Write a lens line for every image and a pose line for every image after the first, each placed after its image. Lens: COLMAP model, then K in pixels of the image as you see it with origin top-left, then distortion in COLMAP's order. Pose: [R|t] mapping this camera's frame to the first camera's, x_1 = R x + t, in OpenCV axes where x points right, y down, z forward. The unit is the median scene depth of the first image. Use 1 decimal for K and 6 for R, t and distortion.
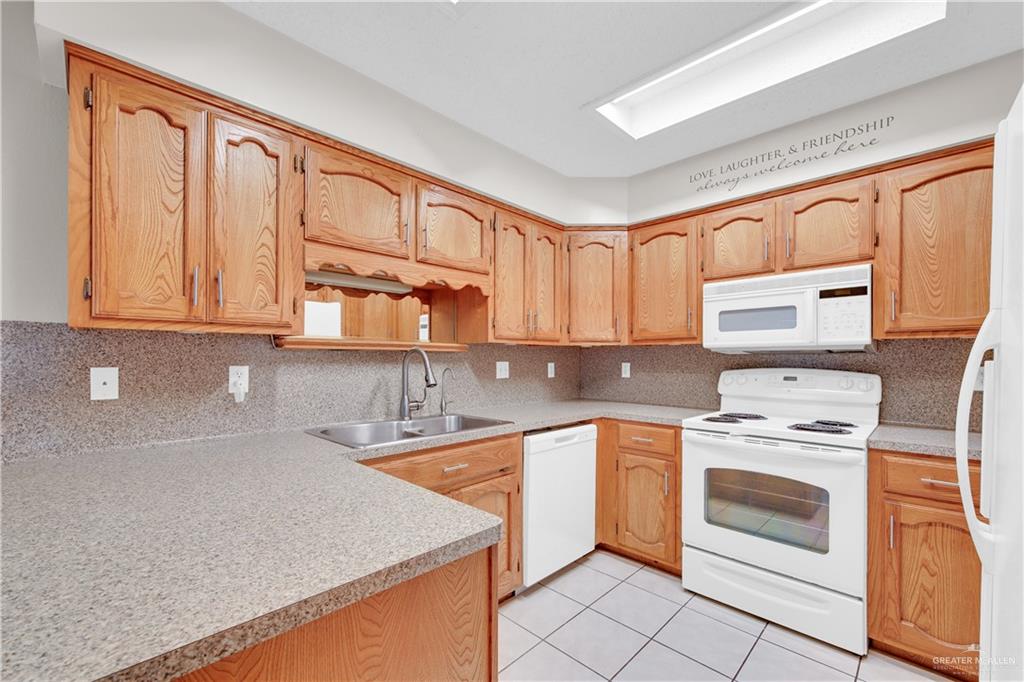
lens RADIAL K [[417.5, 0, 522.8], [0, 417.5, 360.1], [0, 0, 1]] dist [-0.004784, 0.000514]
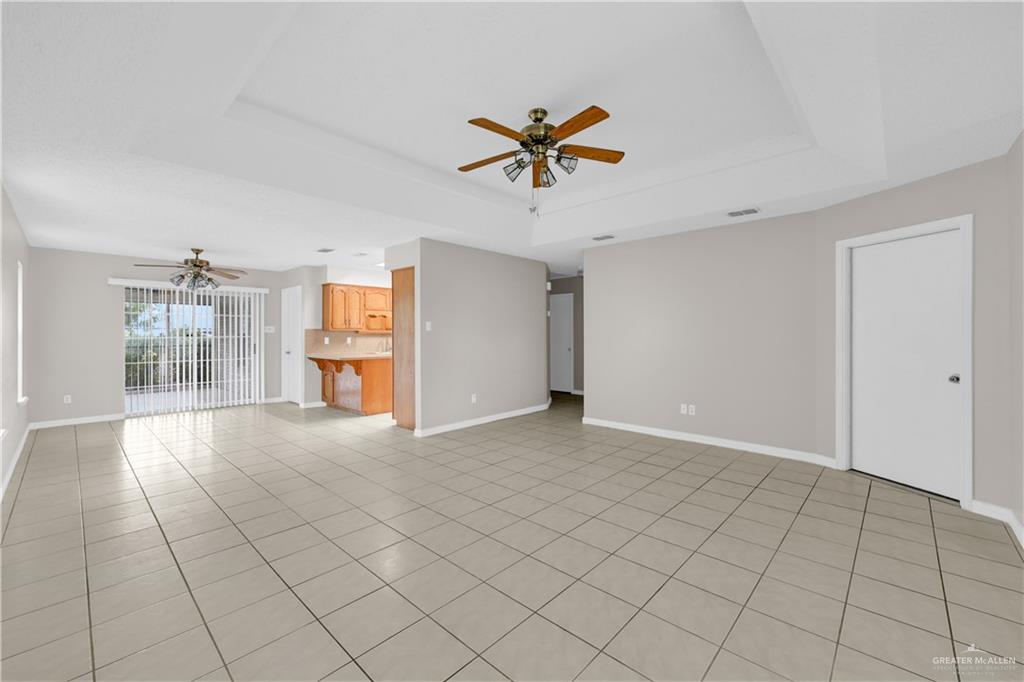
lens RADIAL K [[417.5, 0, 517.2], [0, 417.5, 330.7], [0, 0, 1]] dist [-0.004784, 0.000514]
pose [[0.999931, -0.004932, 0.010650, 0.836944], [0.005005, 0.999964, -0.006871, -0.012479], [-0.010616, 0.006924, 0.999920, -2.739721]]
